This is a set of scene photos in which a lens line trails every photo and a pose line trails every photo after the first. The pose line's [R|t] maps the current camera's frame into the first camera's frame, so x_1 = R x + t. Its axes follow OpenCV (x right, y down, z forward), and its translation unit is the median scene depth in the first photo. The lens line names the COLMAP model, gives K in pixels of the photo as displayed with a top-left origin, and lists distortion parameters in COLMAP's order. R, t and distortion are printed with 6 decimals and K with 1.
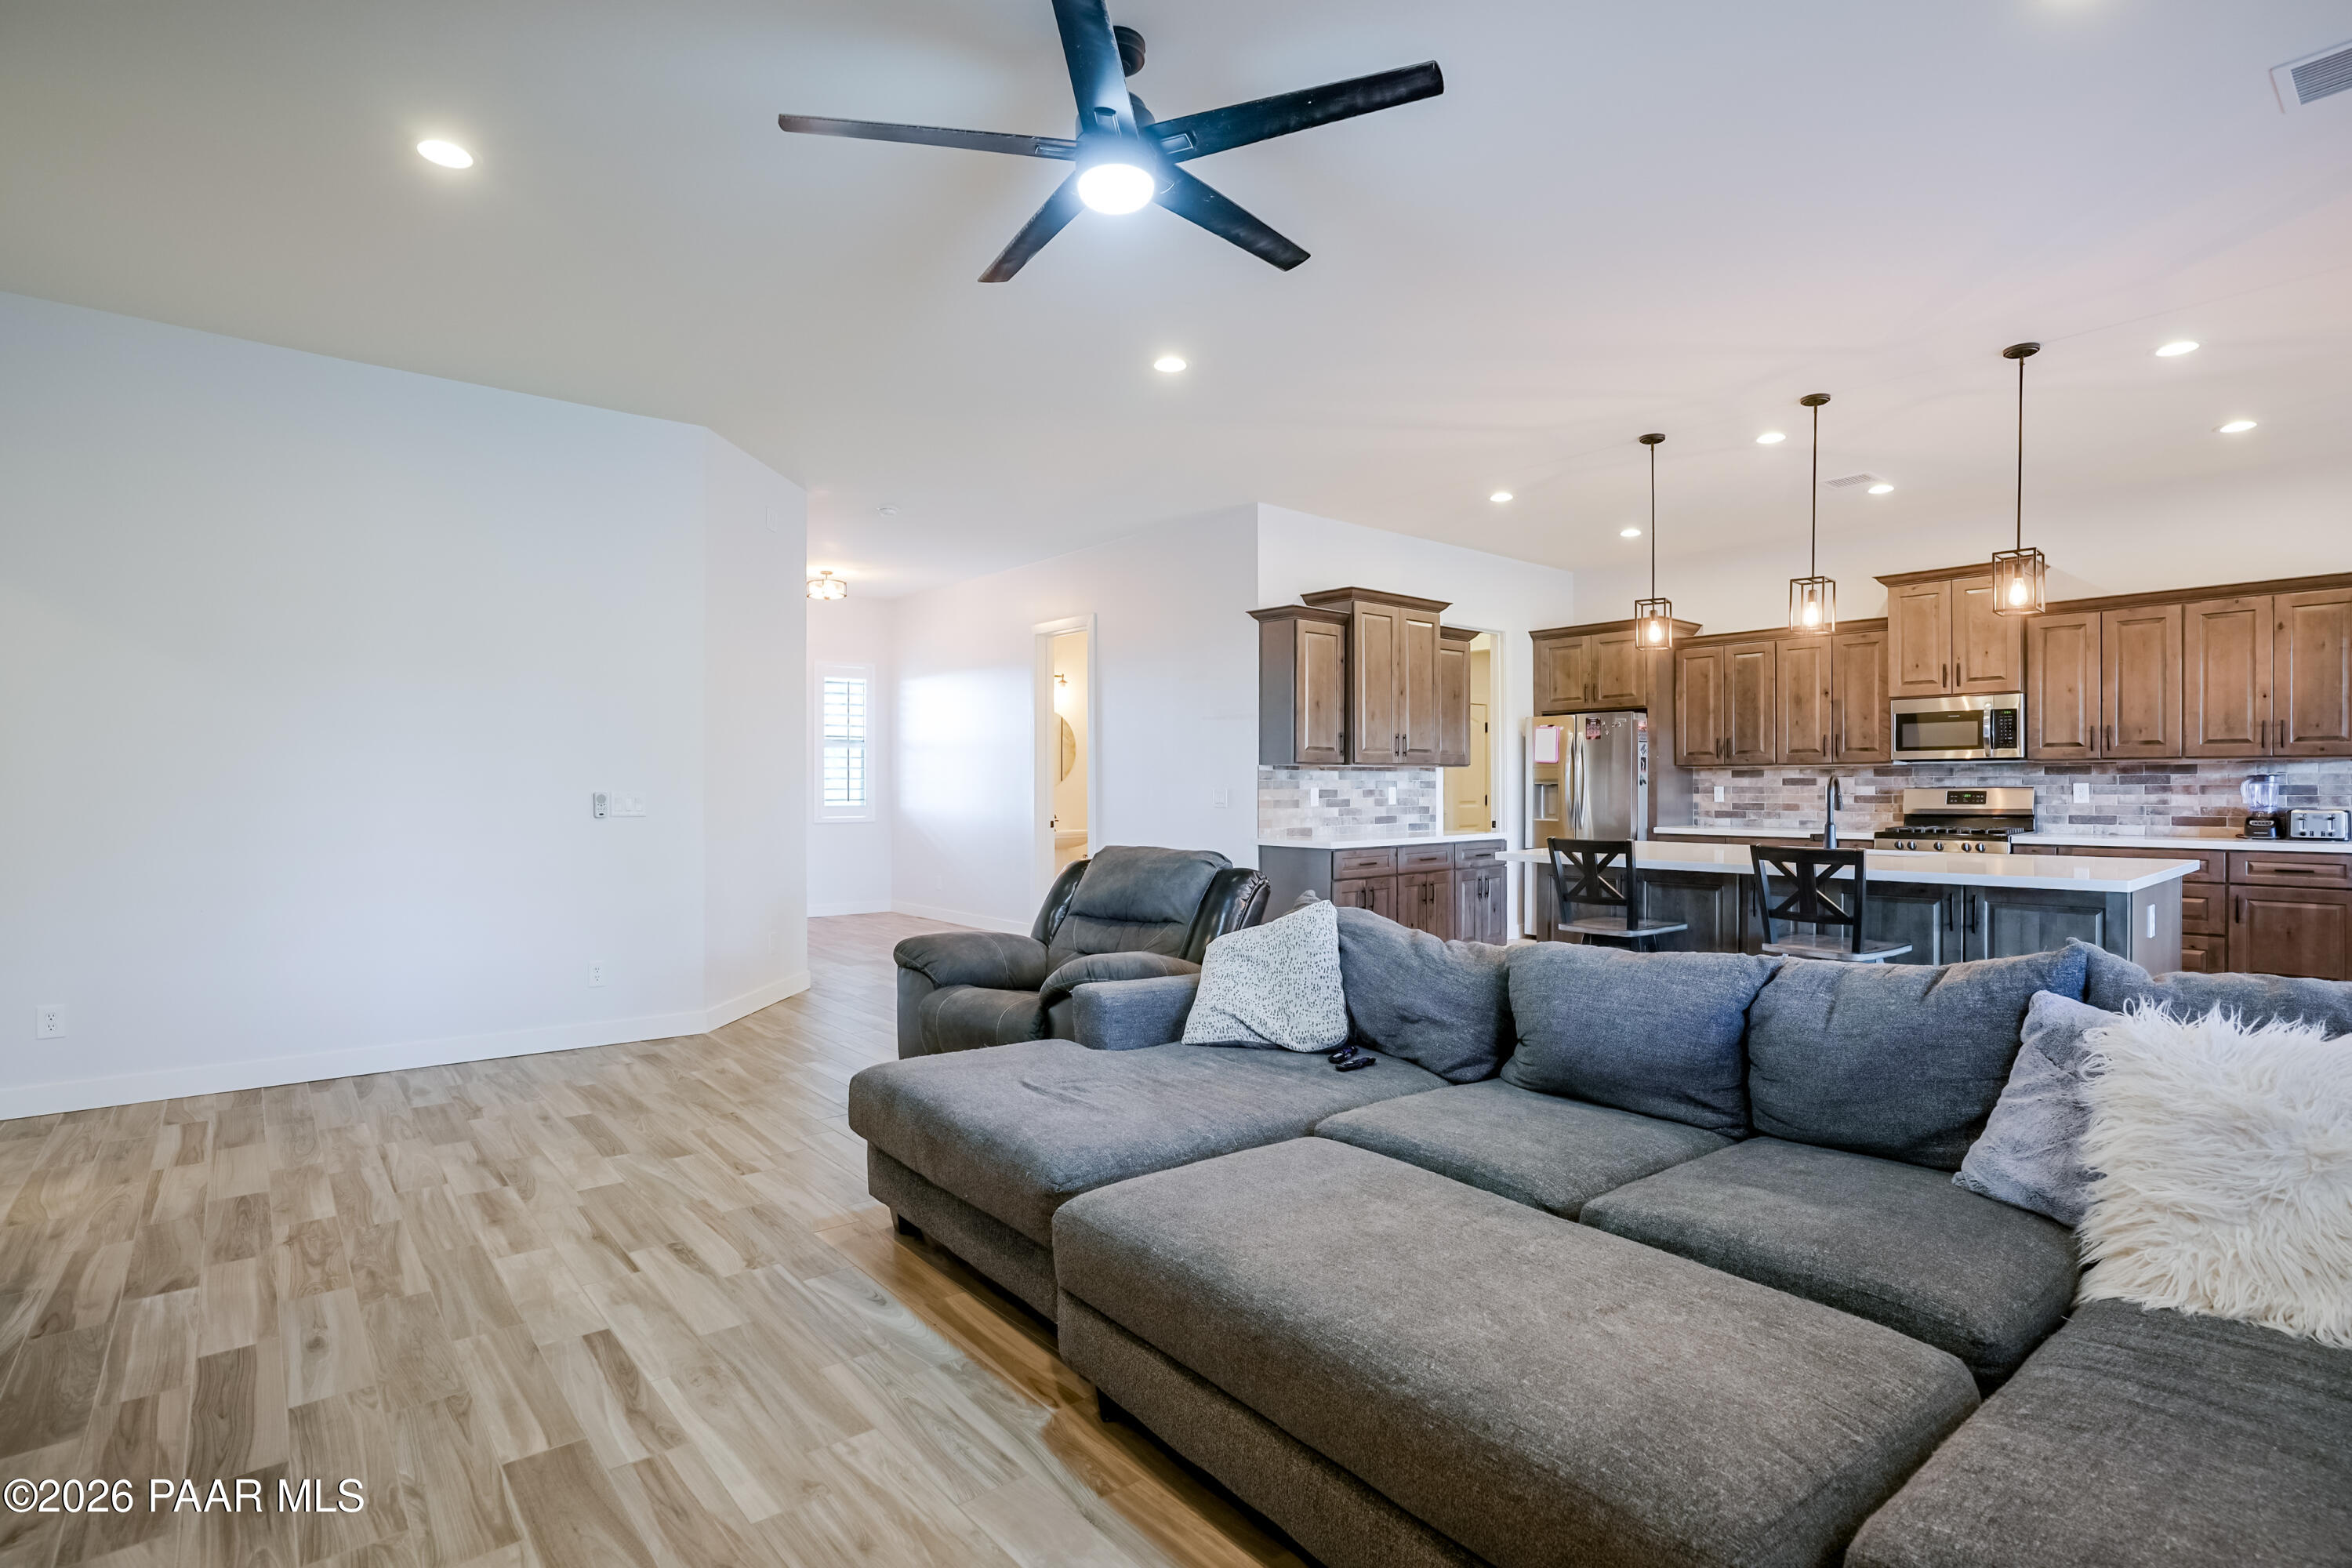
lens RADIAL K [[1135.6, 0, 1164.6], [0, 1135.6, 773.3], [0, 0, 1]] dist [-0.063763, 0.032943]
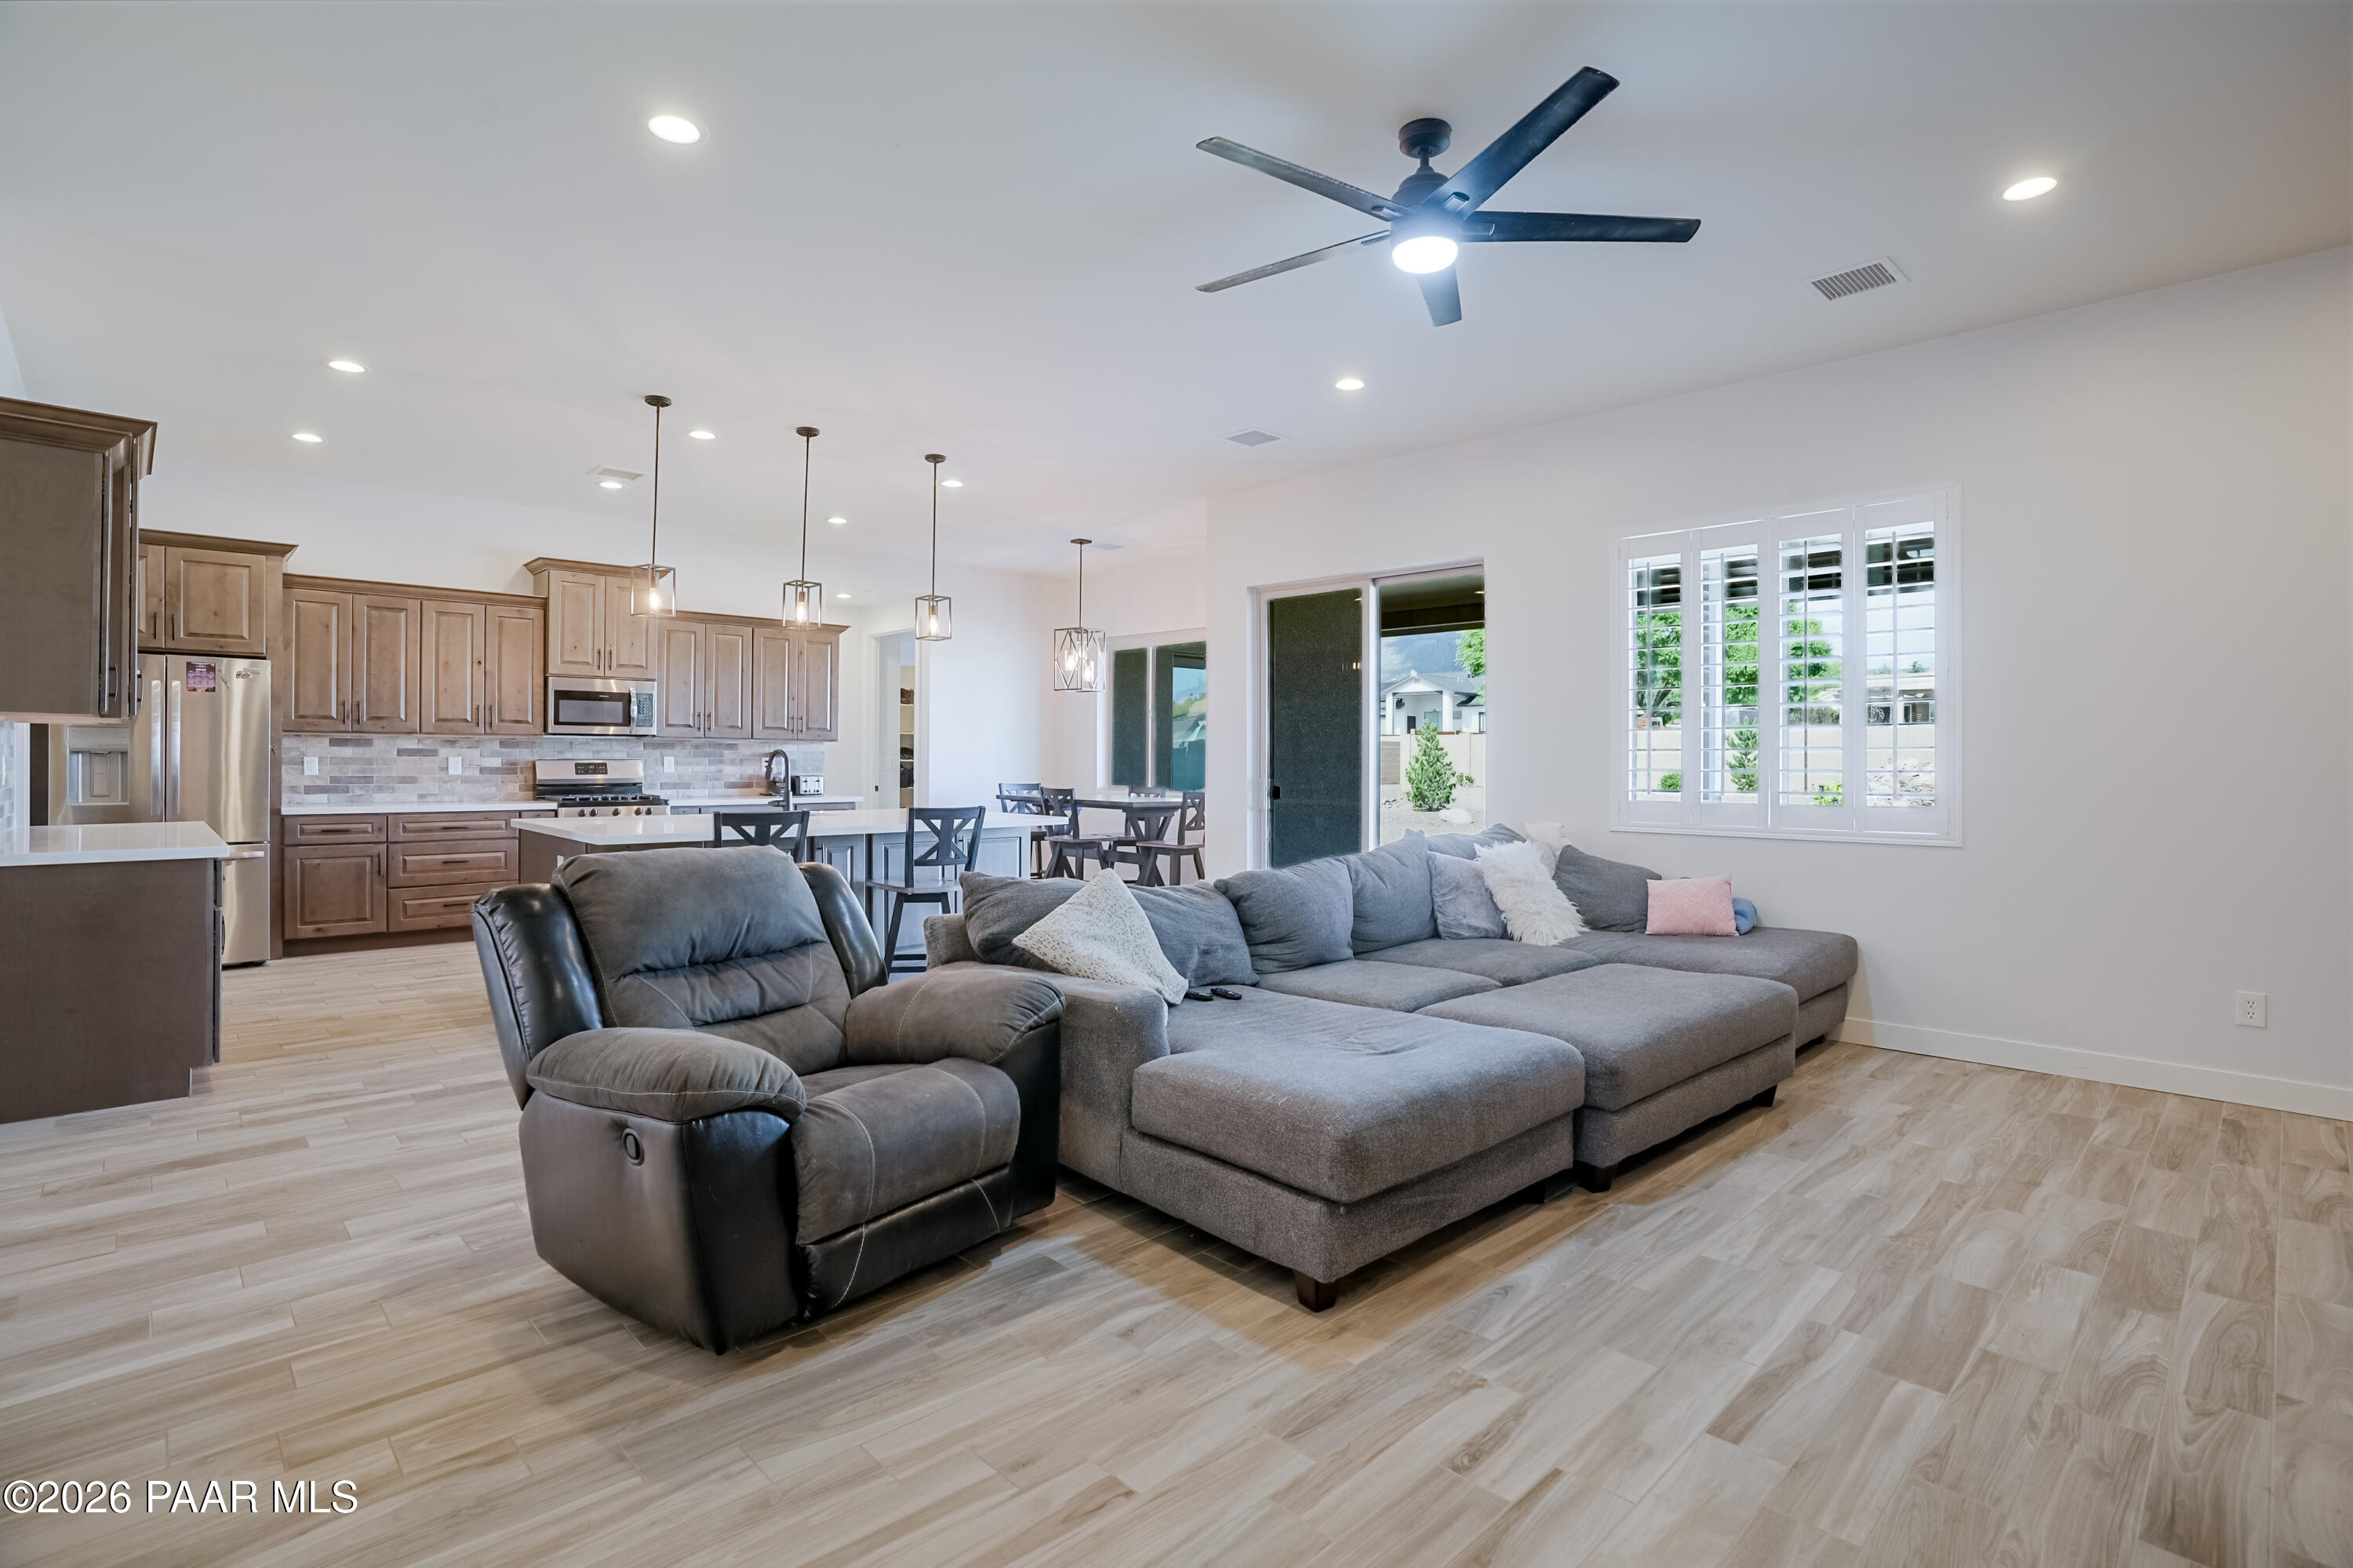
lens RADIAL K [[1114.7, 0, 1166.2], [0, 1114.7, 752.2], [0, 0, 1]] dist [-0.065700, 0.028534]
pose [[-0.062232, 0.009232, 0.998019, -0.453617], [-0.016766, 0.999806, -0.010294, 0.007564], [-0.997921, -0.017373, -0.062065, 0.519027]]
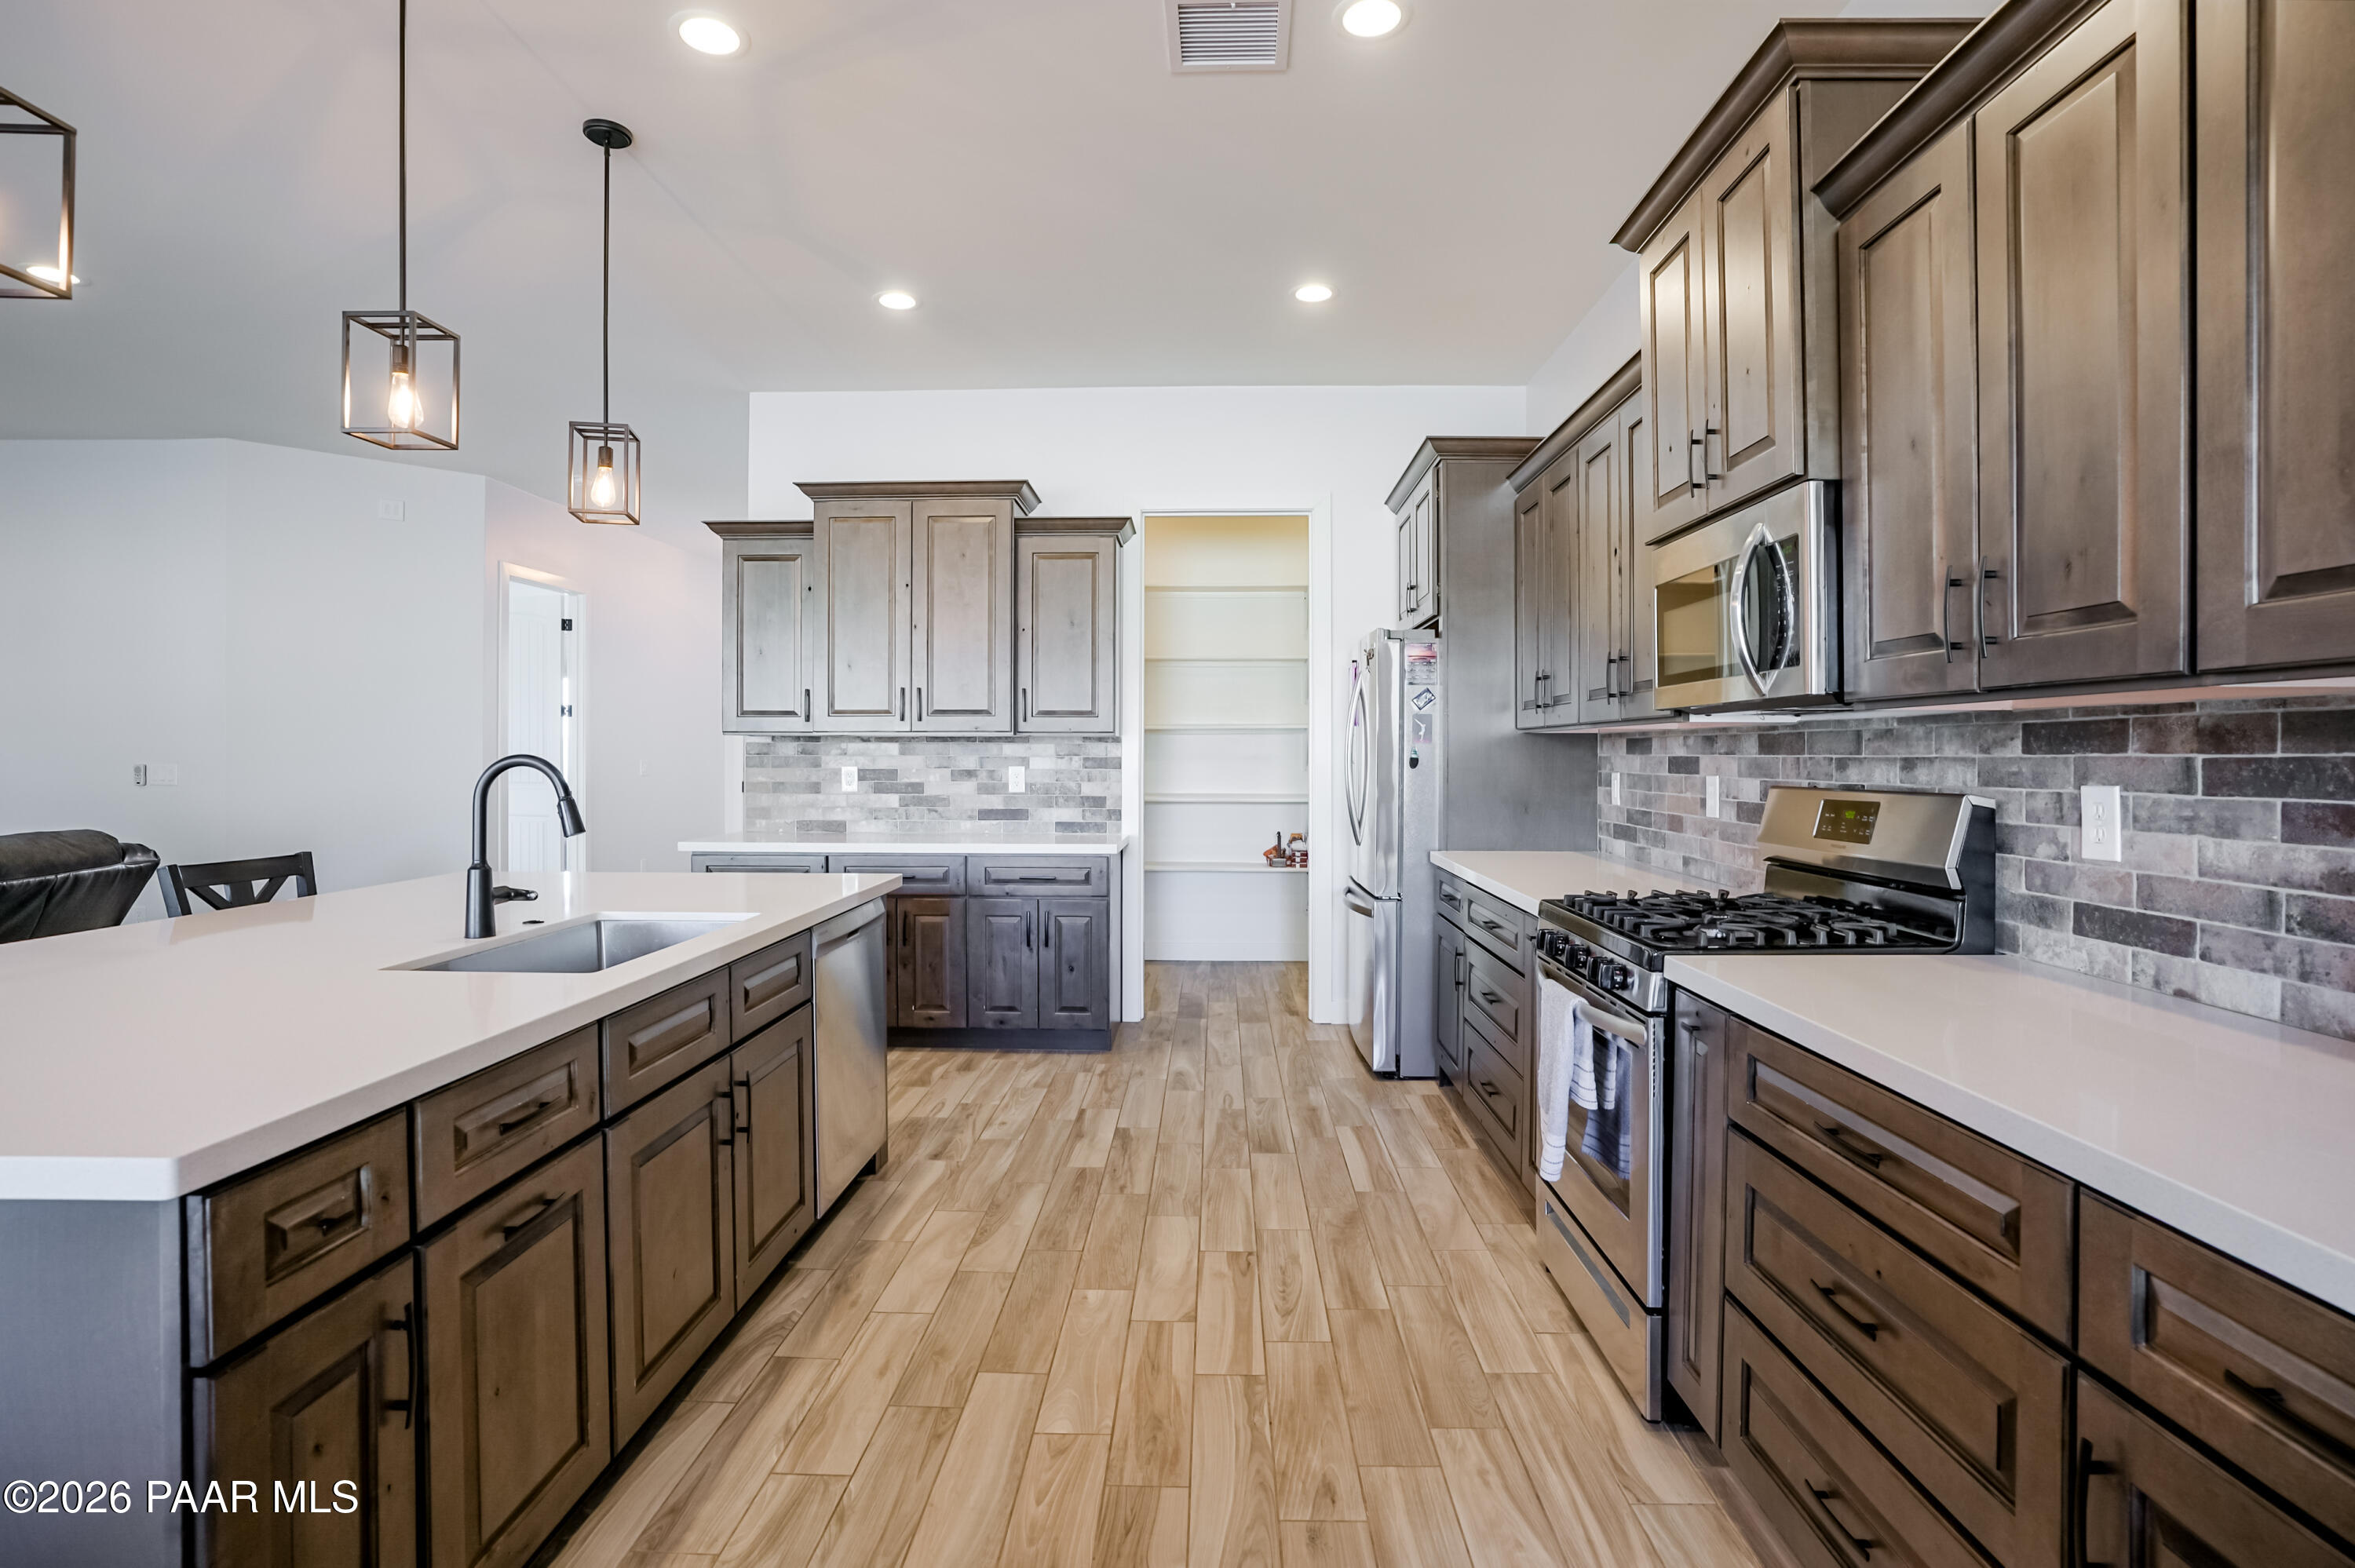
lens RADIAL K [[1115.5, 0, 1167.2], [0, 1115.5, 752.2], [0, 0, 1]] dist [-0.065700, 0.028534]
pose [[0.759005, 0.003302, -0.651077, 0.835149], [0.002698, 0.999963, 0.008217, -0.001645], [0.651080, -0.007993, 0.758967, 0.662840]]
